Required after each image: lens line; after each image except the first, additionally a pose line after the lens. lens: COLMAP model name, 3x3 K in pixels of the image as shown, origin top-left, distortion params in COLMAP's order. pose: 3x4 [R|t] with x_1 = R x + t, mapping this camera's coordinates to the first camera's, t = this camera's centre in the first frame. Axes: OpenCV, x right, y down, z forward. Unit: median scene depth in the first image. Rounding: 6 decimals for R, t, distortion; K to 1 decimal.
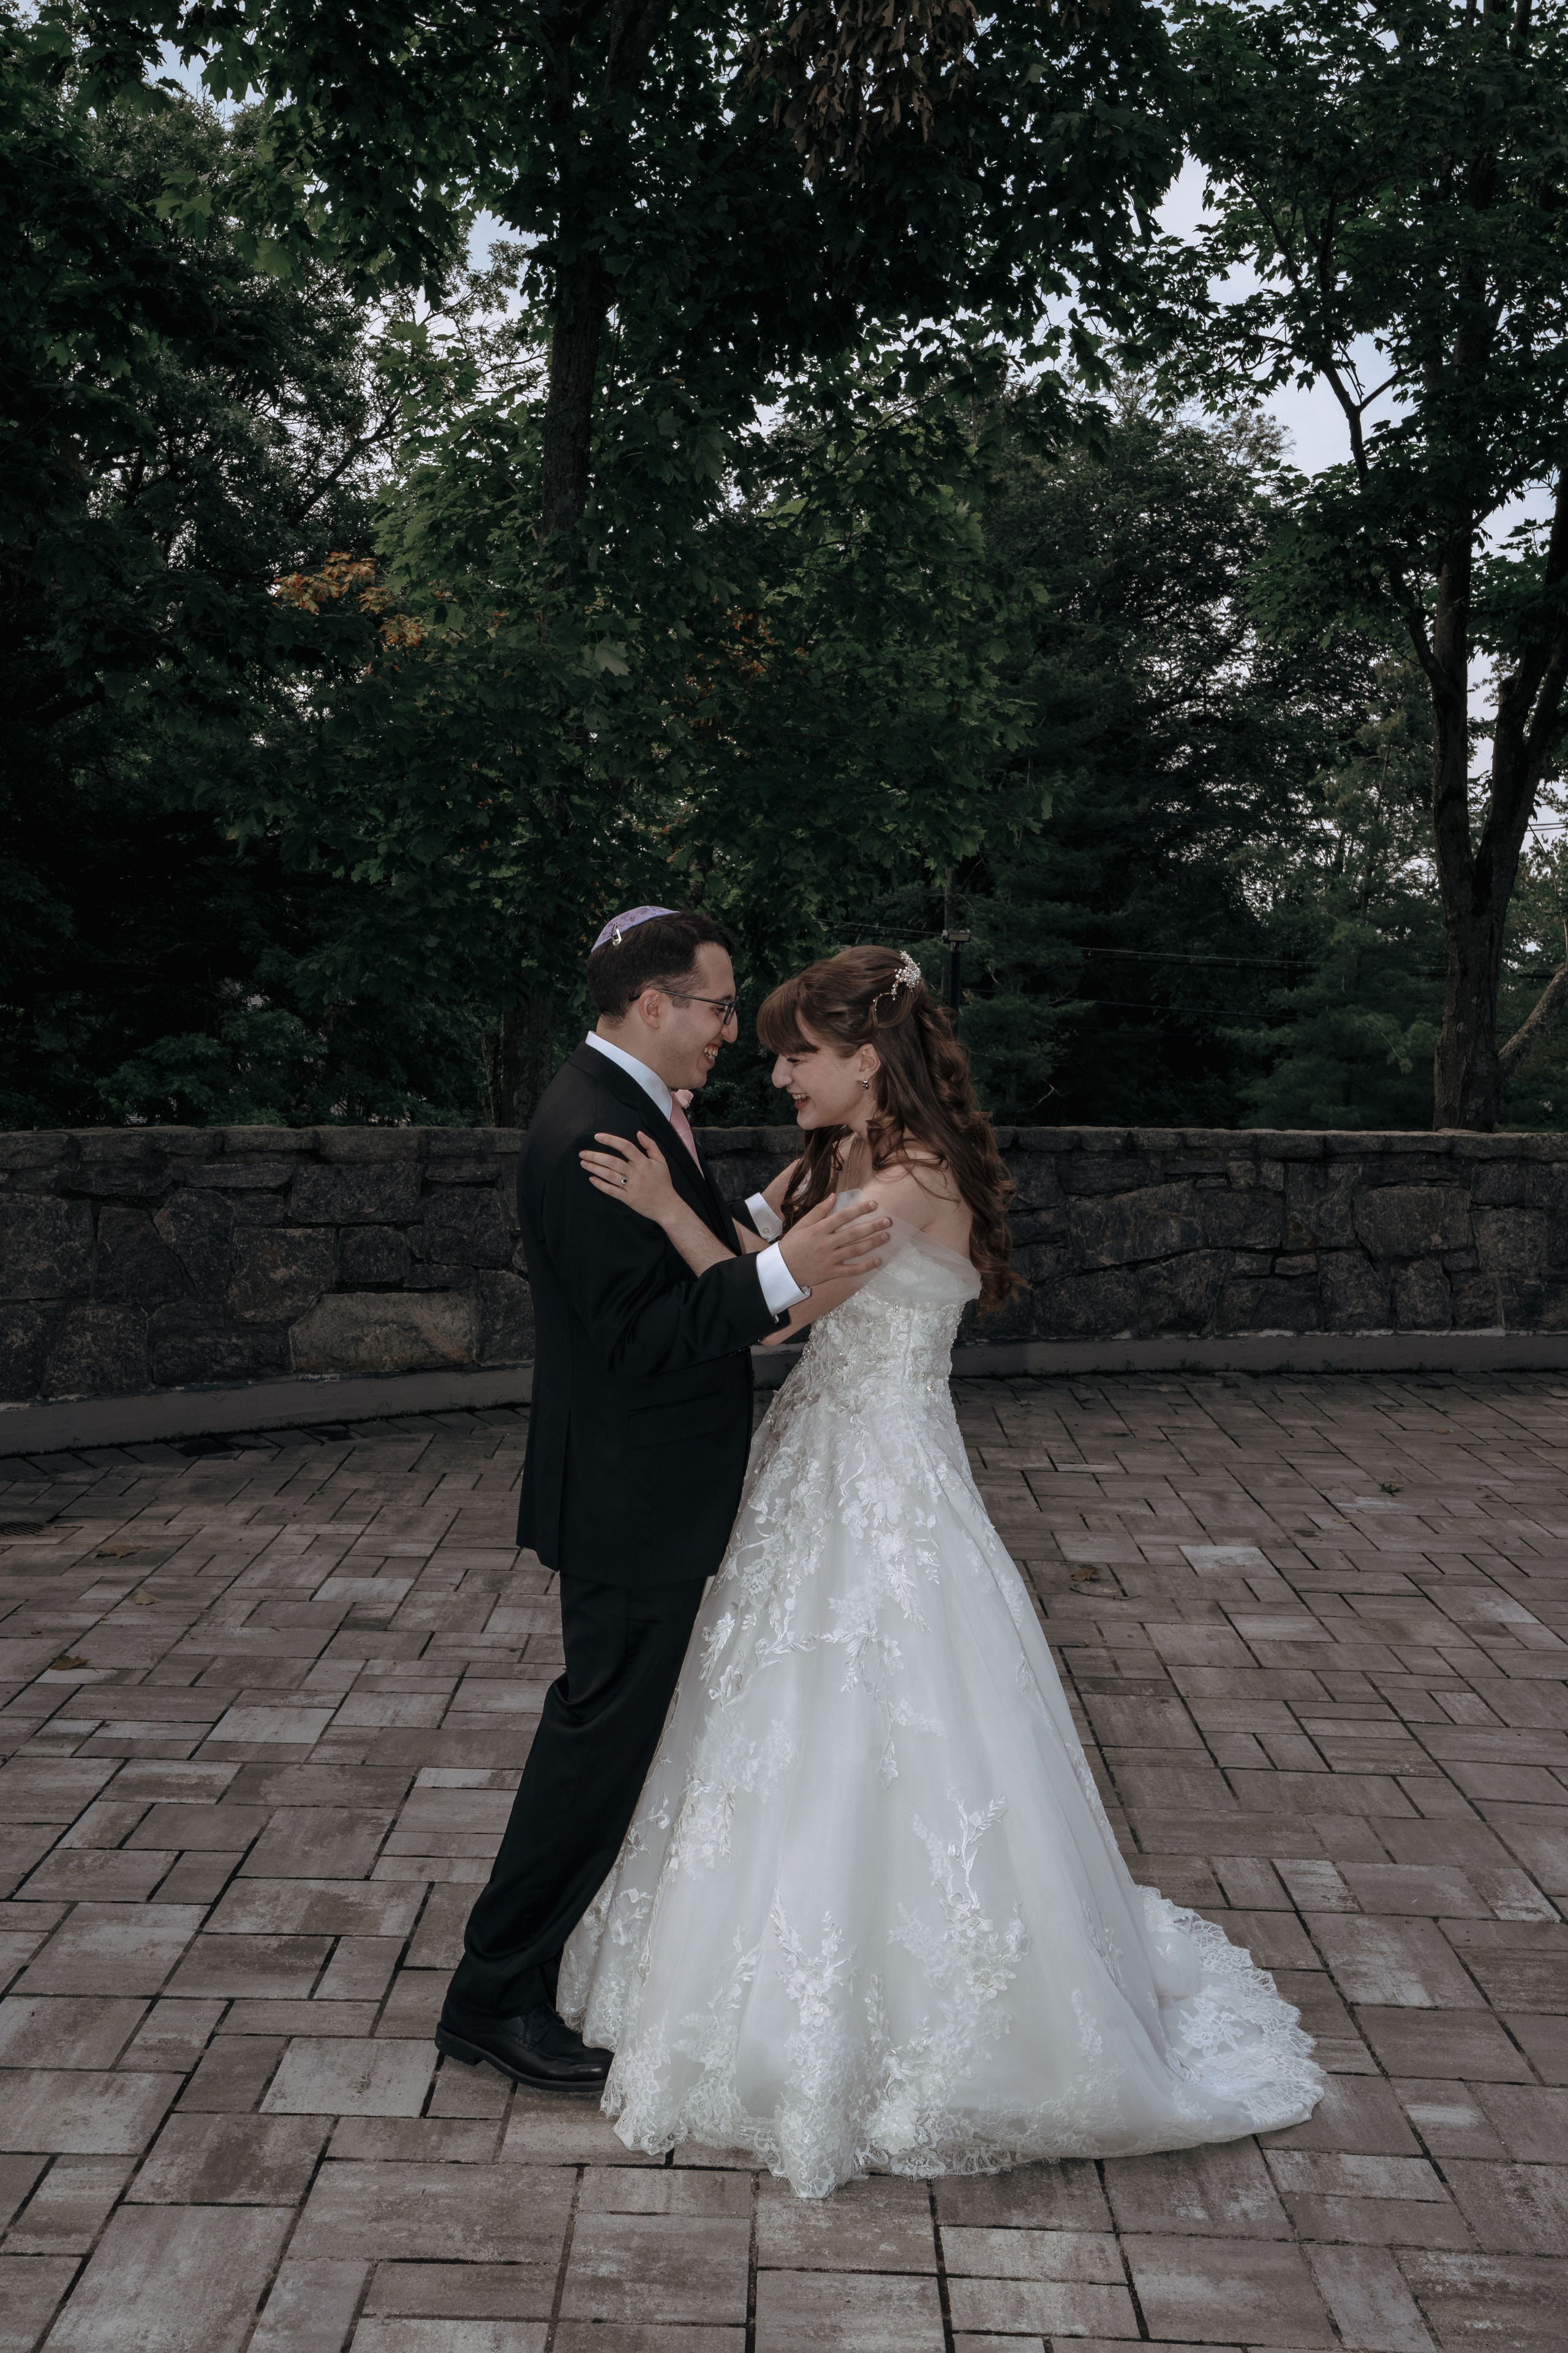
lens RADIAL K [[2264.8, 0, 784.0], [0, 2264.8, 1176.5], [0, 0, 1]] dist [0.037210, 0.084379]
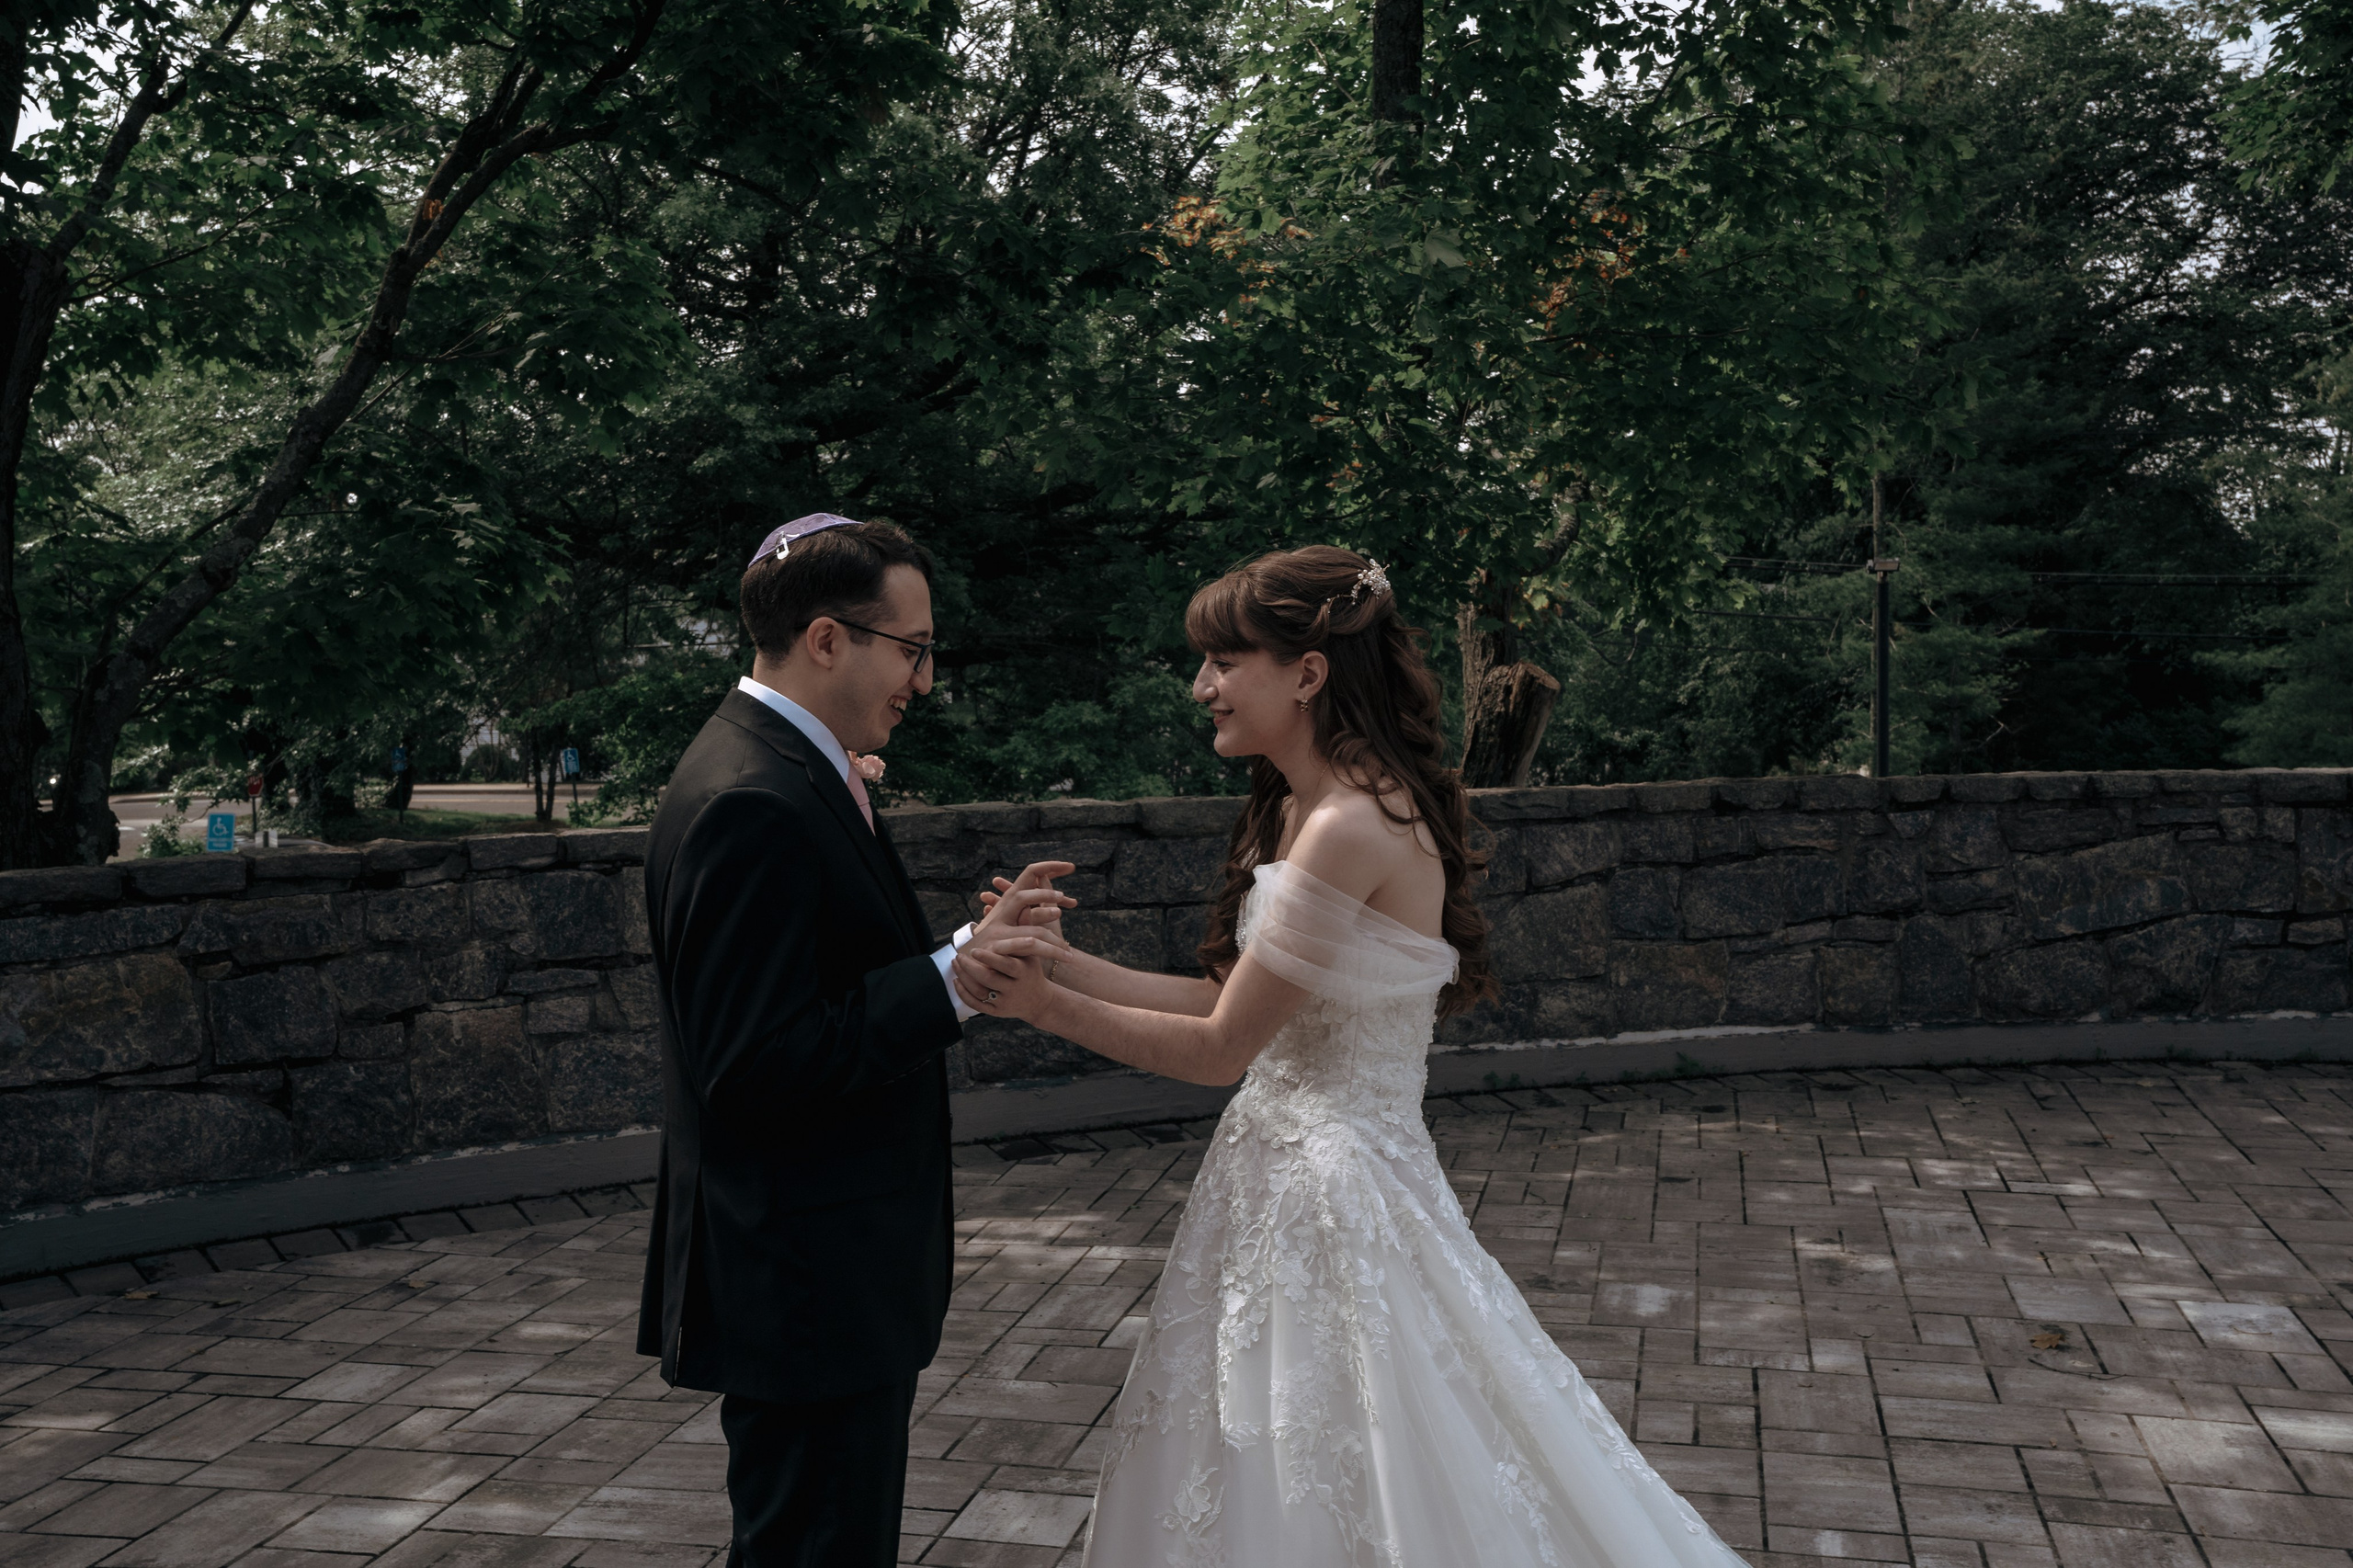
lens RADIAL K [[2242.5, 0, 1177.8], [0, 2242.5, 786.3], [0, 0, 1]] dist [0.040668, 0.071100]
pose [[0.972429, -0.028424, -0.231461, 0.021027], [0.023851, 0.999462, -0.022531, -0.006434], [0.231977, 0.016389, 0.972583, 0.127316]]
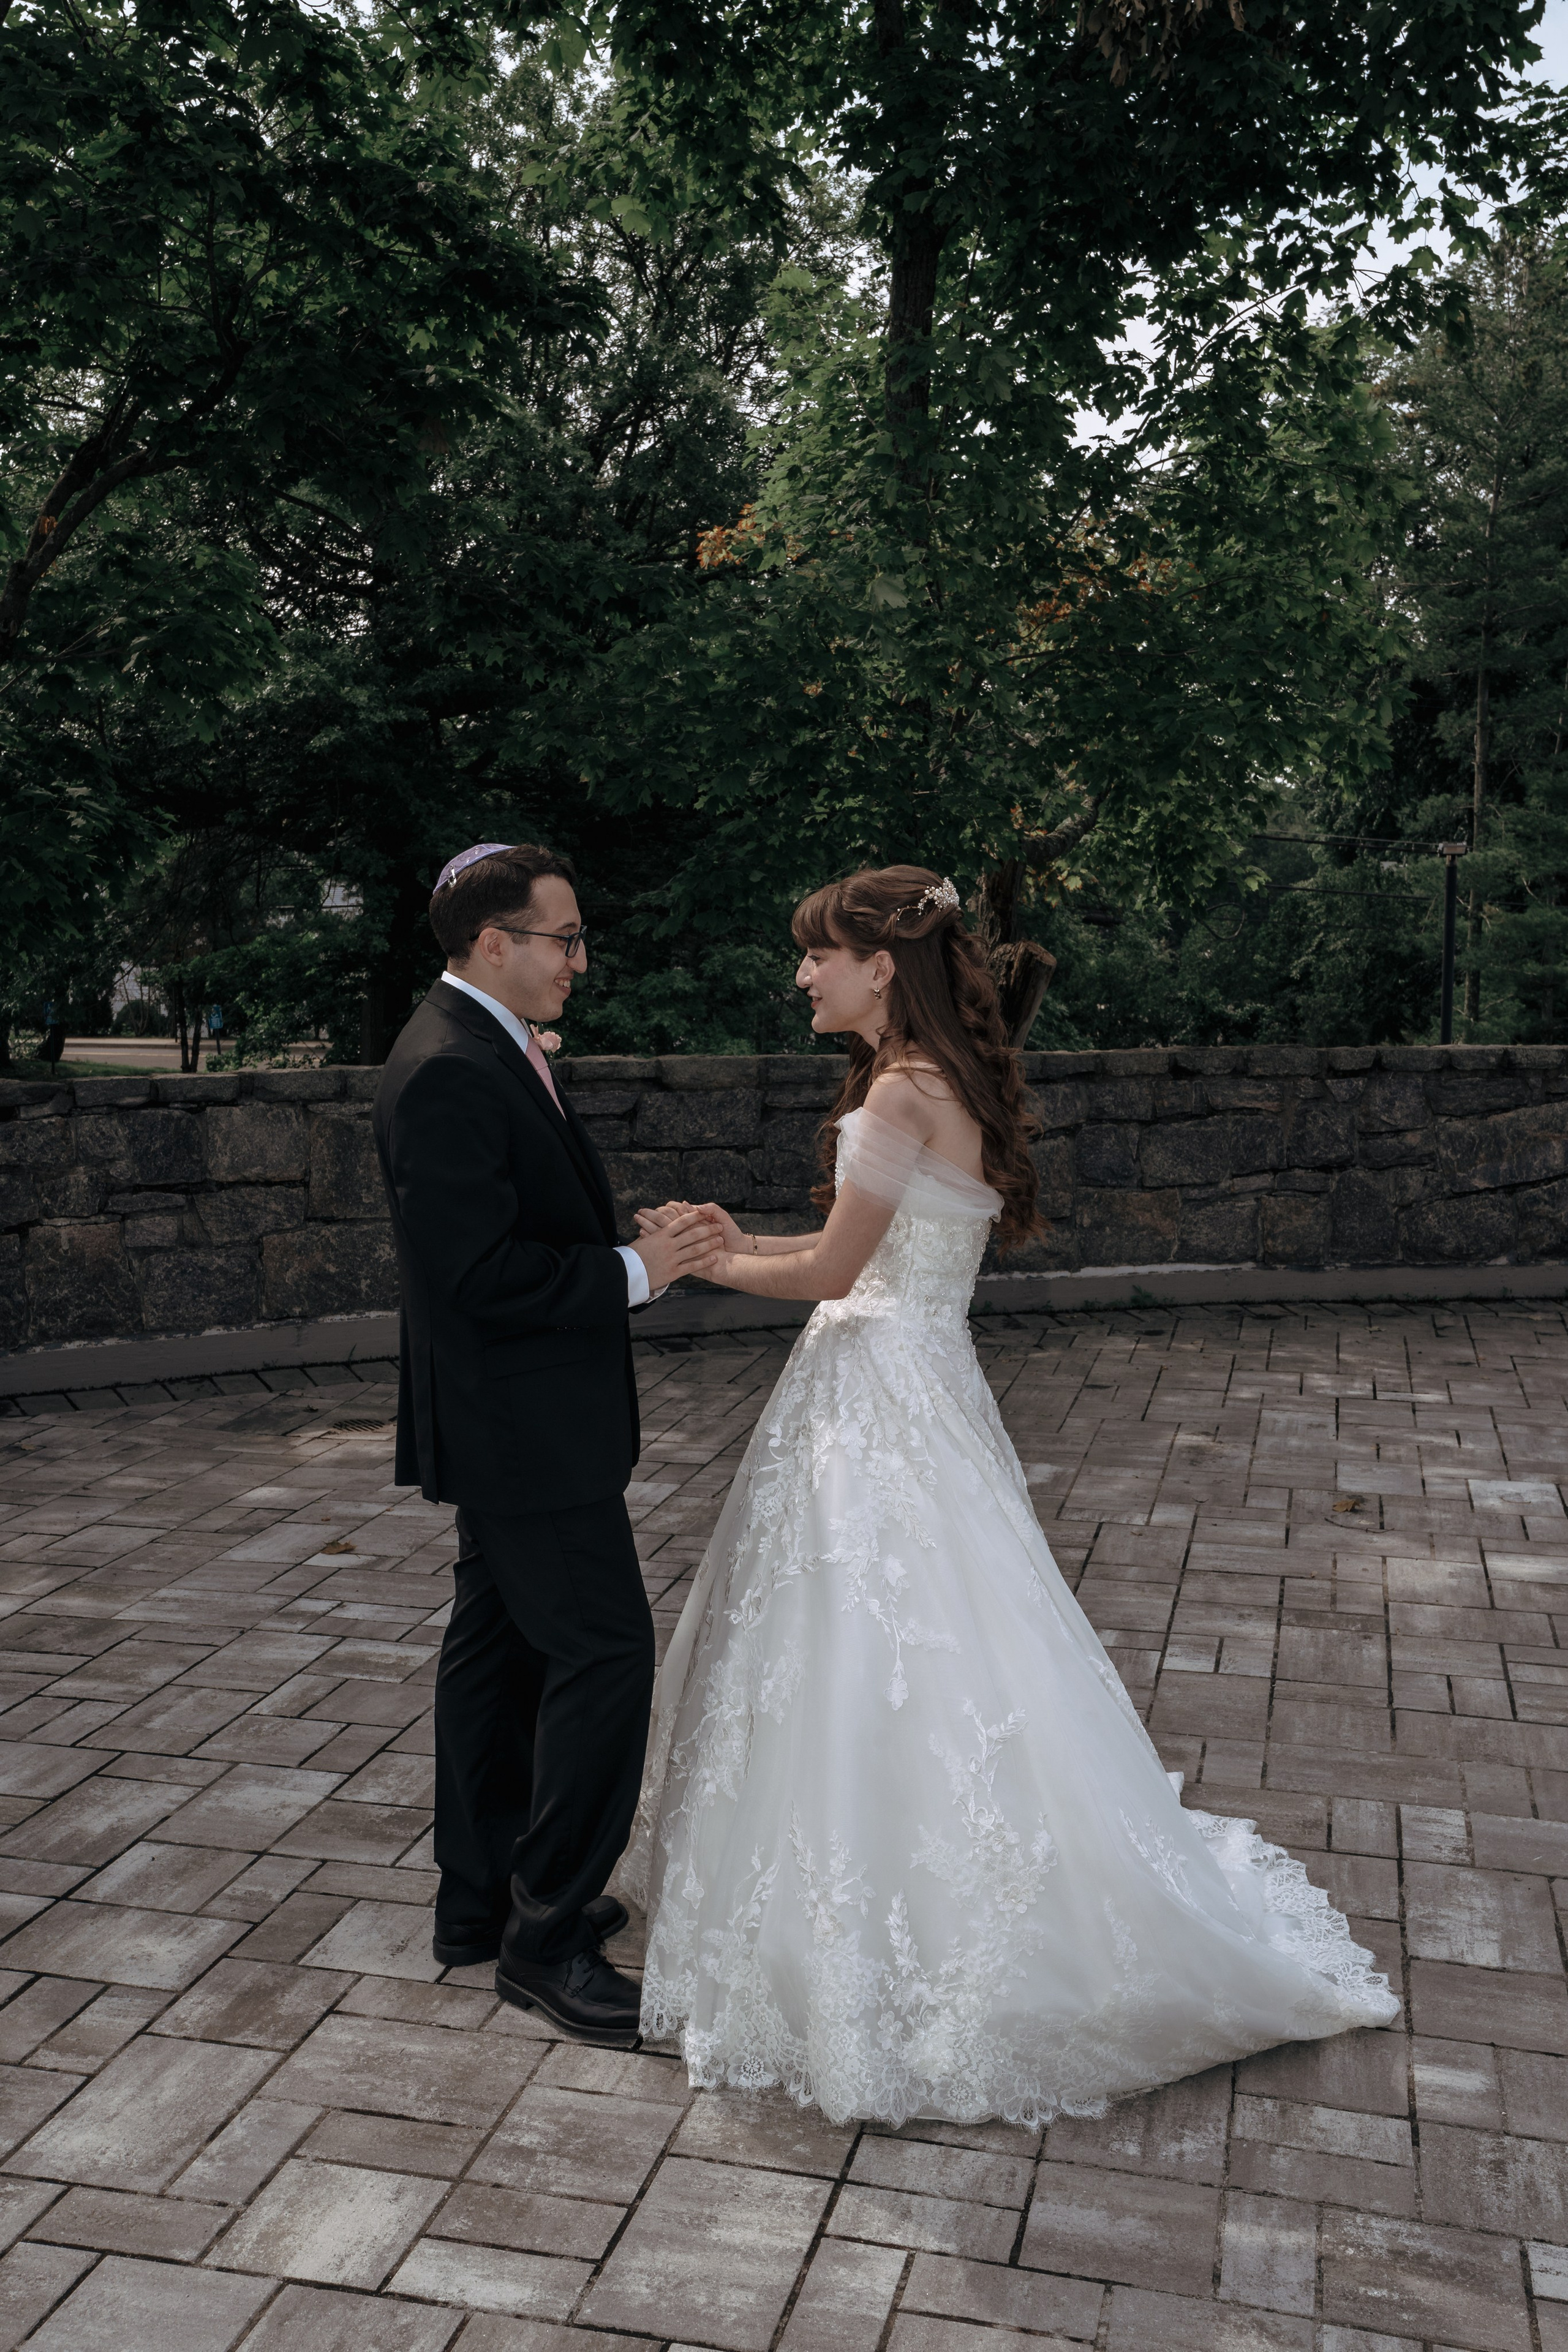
lens RADIAL K [[2200.9, 0, 785.9], [0, 2200.9, 1168.7], [0, 0, 1]] dist [0.045861, 0.062641]
pose [[0.969251, -0.000310, -0.246076, 0.110101], [0.007973, 0.999514, 0.030145, 0.000037], [0.245947, -0.031180, 0.968782, 0.019321]]
